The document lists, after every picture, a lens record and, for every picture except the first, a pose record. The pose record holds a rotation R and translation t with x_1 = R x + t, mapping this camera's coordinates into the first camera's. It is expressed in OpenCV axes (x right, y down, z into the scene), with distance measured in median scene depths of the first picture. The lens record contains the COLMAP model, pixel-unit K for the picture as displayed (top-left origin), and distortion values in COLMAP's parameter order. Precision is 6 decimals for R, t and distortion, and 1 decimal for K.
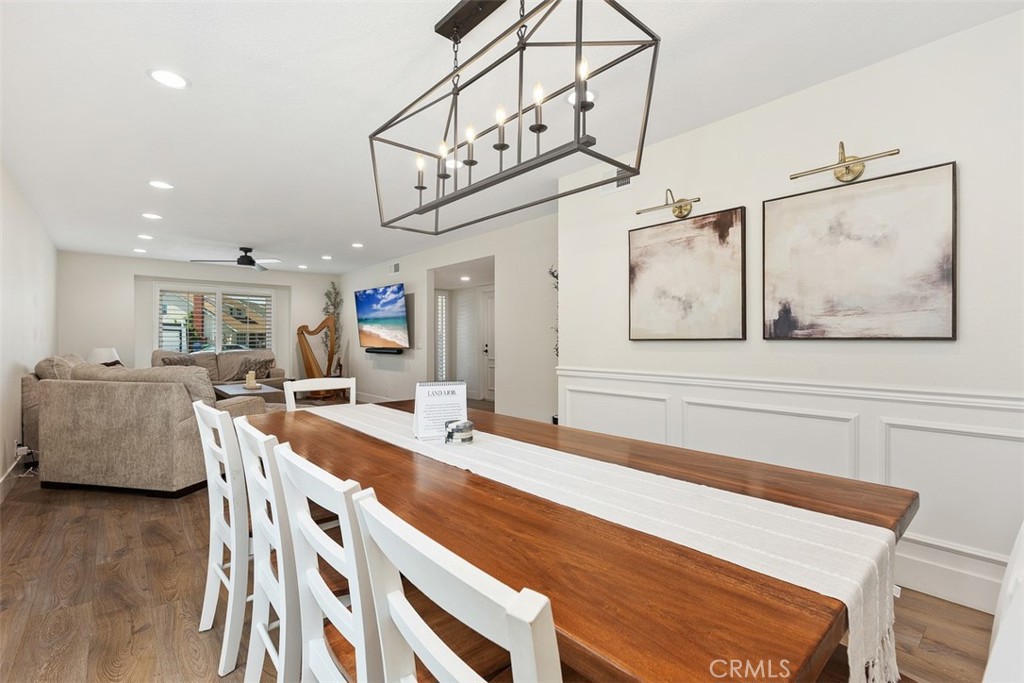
lens RADIAL K [[463.8, 0, 508.6], [0, 463.8, 337.5], [0, 0, 1]] dist [0.002001, 0.000055]
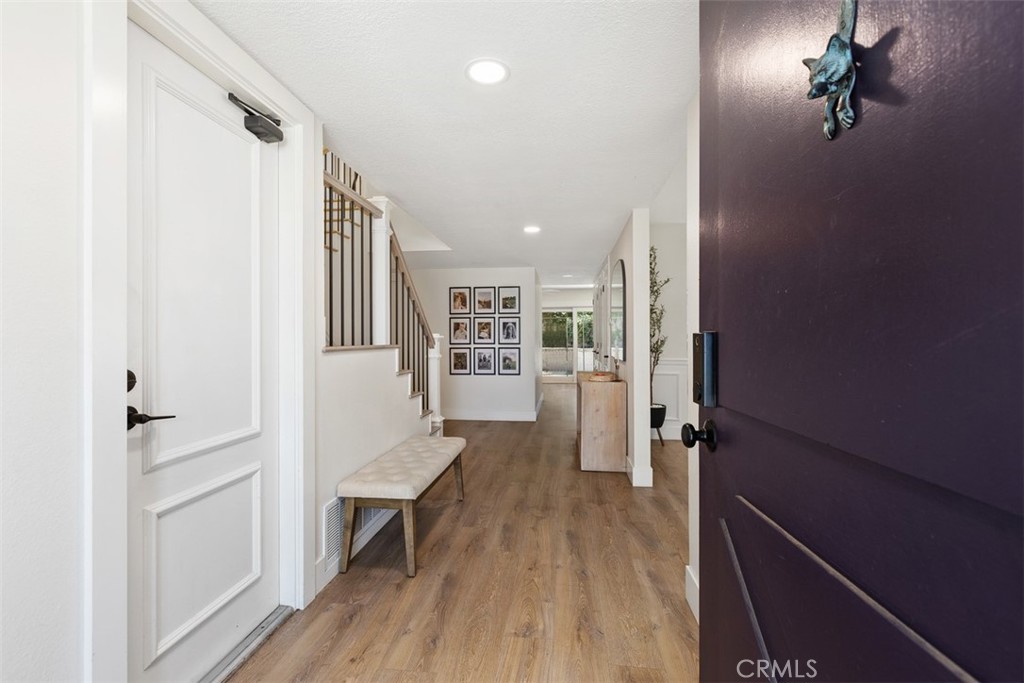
lens RADIAL K [[463.8, 0, 508.6], [0, 463.8, 337.5], [0, 0, 1]] dist [0.002001, 0.000055]
pose [[-0.672283, 0.006165, 0.740269, -0.245120], [0.001164, 0.999973, -0.007270, 0.005697], [-0.740293, -0.004026, -0.672272, 1.052182]]
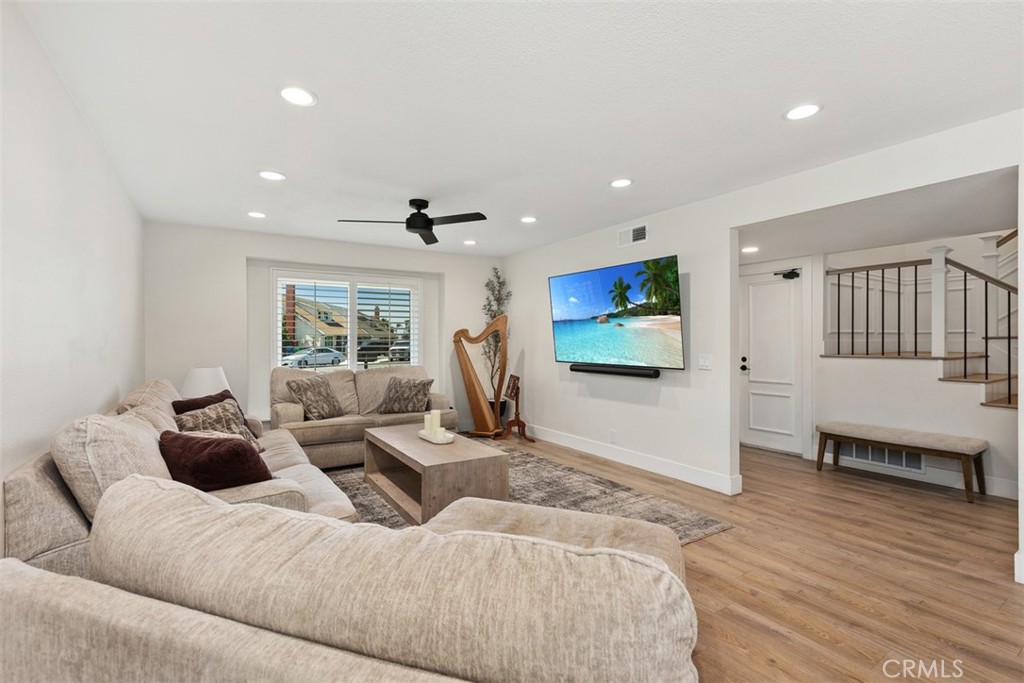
lens RADIAL K [[463.6, 0, 506.7], [0, 463.6, 342.3], [0, 0, 1]] dist [0.000423, 0.000206]
pose [[0.989306, -0.002649, -0.145832, -0.288740], [0.003732, 0.999967, 0.007156, -0.012085], [0.145808, -0.007624, 0.989284, 0.335126]]
